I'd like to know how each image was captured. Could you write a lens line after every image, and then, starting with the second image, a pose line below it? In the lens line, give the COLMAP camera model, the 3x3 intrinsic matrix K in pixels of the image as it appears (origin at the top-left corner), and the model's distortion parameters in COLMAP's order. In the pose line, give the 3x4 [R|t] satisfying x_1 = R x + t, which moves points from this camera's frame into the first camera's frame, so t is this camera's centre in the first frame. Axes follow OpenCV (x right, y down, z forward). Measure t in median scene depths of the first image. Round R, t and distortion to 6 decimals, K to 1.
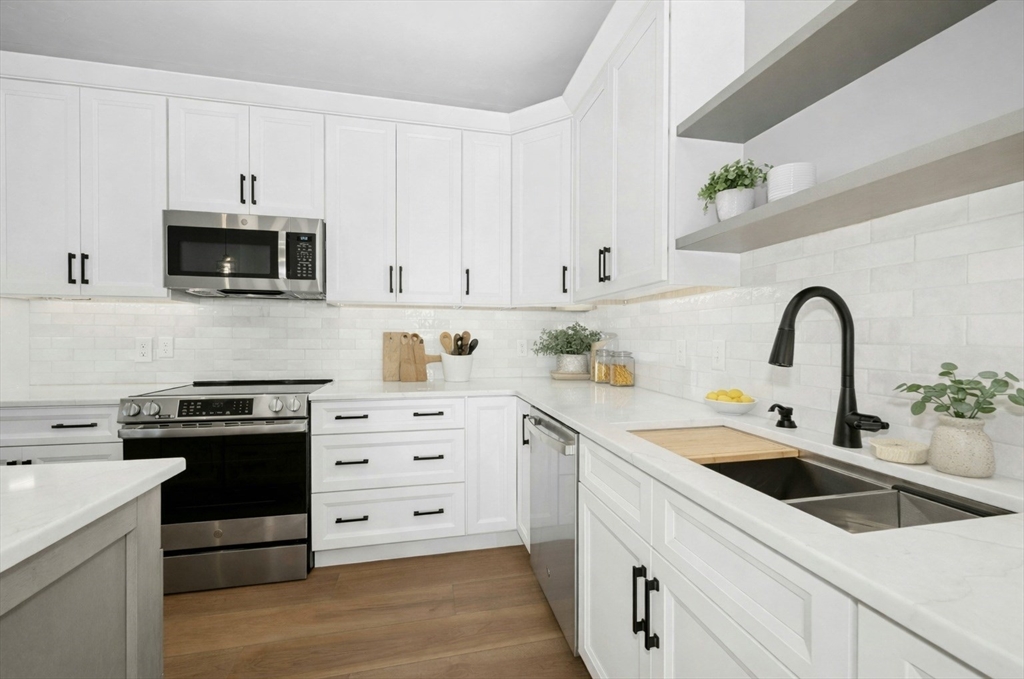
lens RADIAL K [[492.2, 0, 512.0], [0, 492.2, 339.5], [0, 0, 1]] dist [-0.001235, -0.000250]
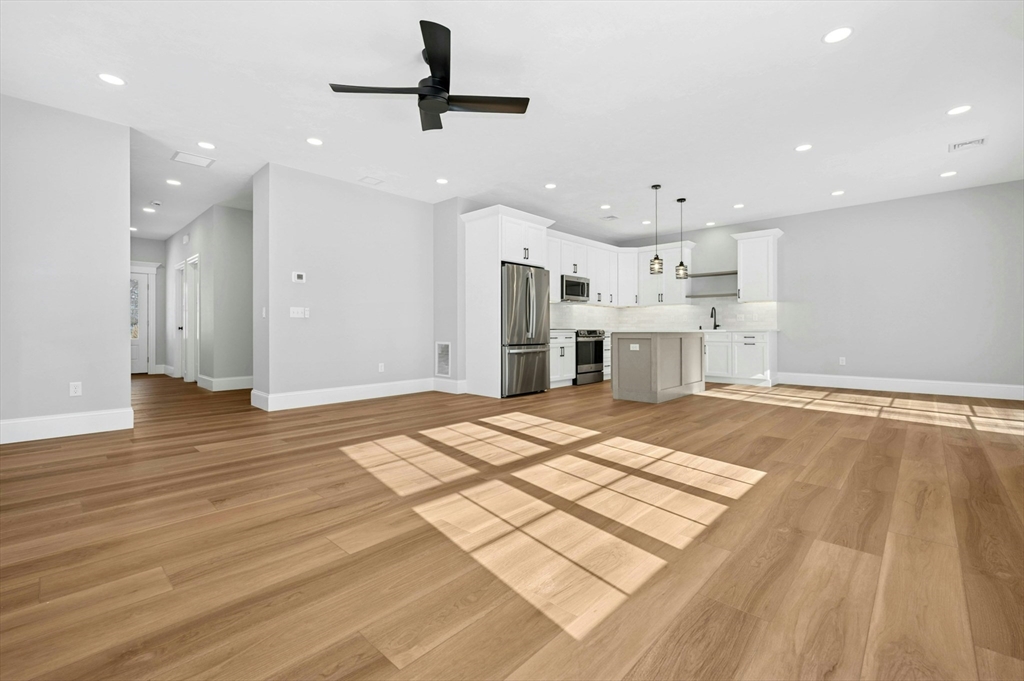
lens RADIAL K [[437.4, 0, 509.2], [0, 437.4, 321.2], [0, 0, 1]] dist [-0.000226, -0.000023]
pose [[0.800483, -0.005389, 0.599331, -2.628090], [0.016141, 0.999791, -0.012568, 0.069754], [-0.599138, 0.019735, 0.800403, -1.048027]]
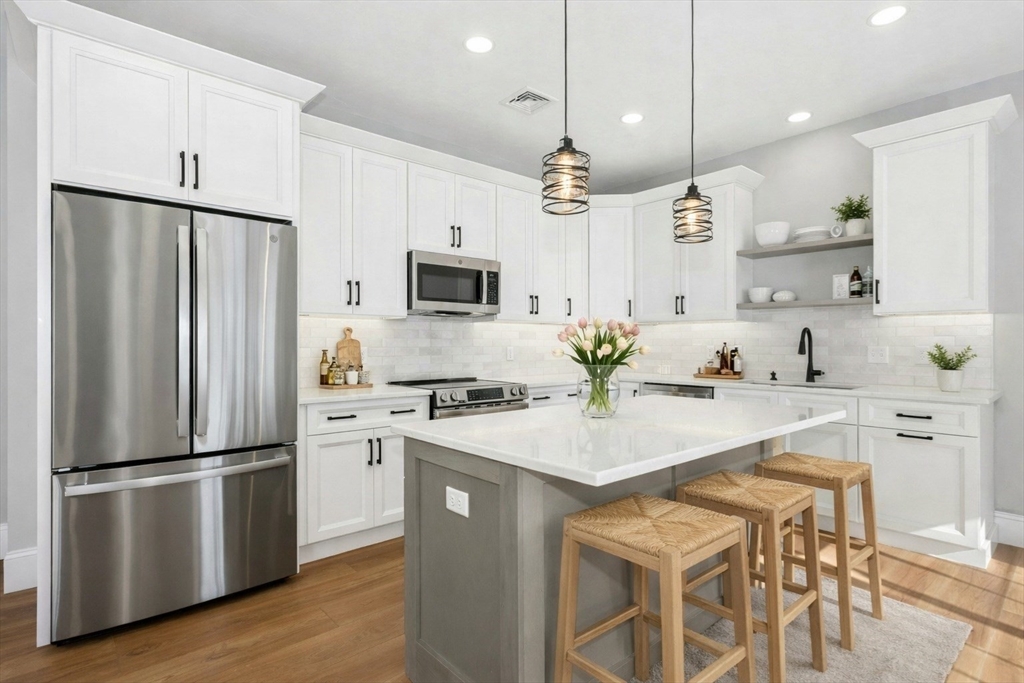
lens RADIAL K [[494.2, 0, 512.0], [0, 494.2, 341.5], [0, 0, 1]] dist [0.000153, 0.000120]
pose [[0.861670, -0.012253, 0.507321, -1.101457], [0.016463, 0.999857, -0.003813, -0.009103], [-0.507202, 0.011638, 0.861749, -0.251488]]
